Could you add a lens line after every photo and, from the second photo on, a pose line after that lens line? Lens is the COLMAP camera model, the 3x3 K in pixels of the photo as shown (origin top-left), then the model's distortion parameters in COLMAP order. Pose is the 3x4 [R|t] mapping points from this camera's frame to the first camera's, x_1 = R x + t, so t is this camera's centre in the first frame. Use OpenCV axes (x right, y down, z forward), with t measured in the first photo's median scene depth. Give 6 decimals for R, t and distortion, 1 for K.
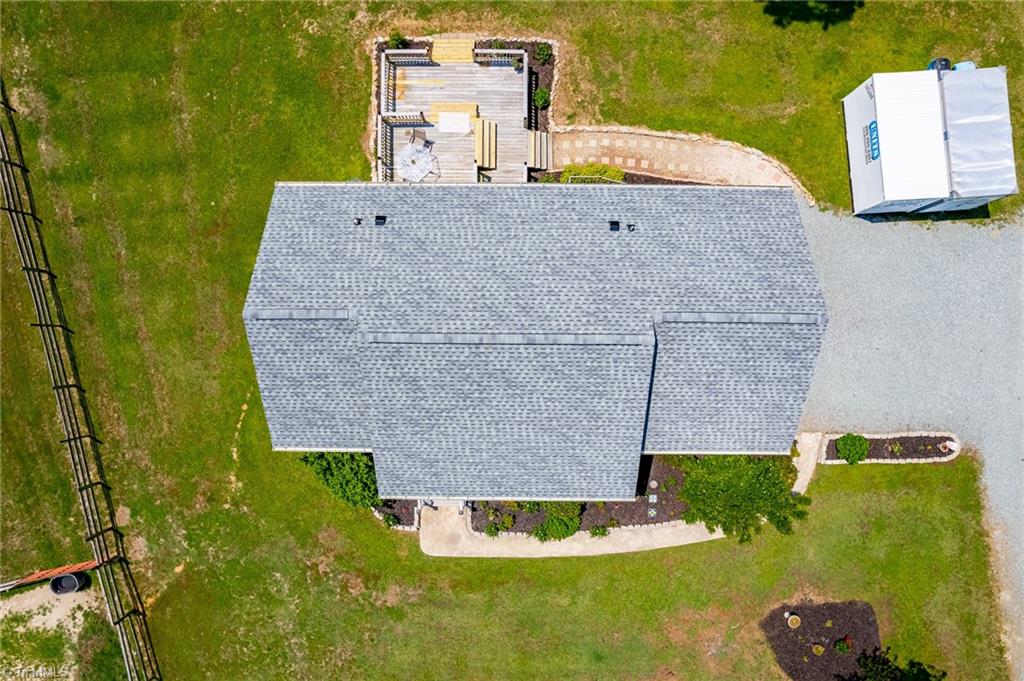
lens RADIAL K [[653.0, 0, 511.9], [0, 653.0, 337.5], [0, 0, 1]] dist [-0.075923, 0.068205]
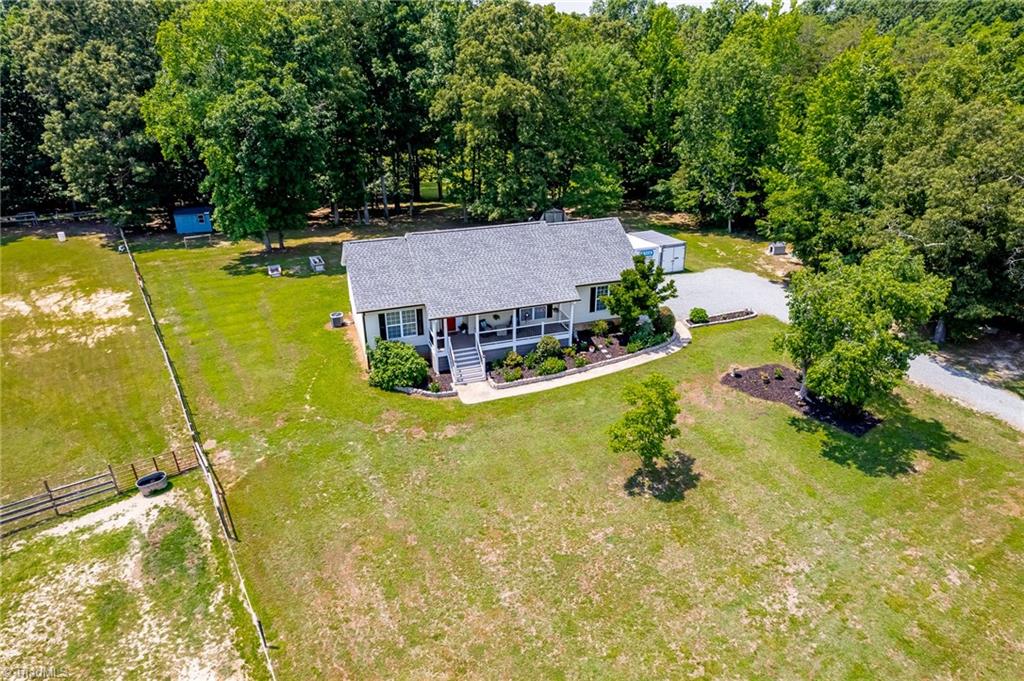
lens RADIAL K [[653.0, 0, 509.1], [0, 653.0, 341.2], [0, 0, 1]] dist [-0.075923, 0.068205]
pose [[0.944780, -0.138407, 0.297043, -0.426451], [0.327703, 0.395087, -0.858206, 1.435570], [0.001424, 0.908158, 0.418626, 0.346234]]
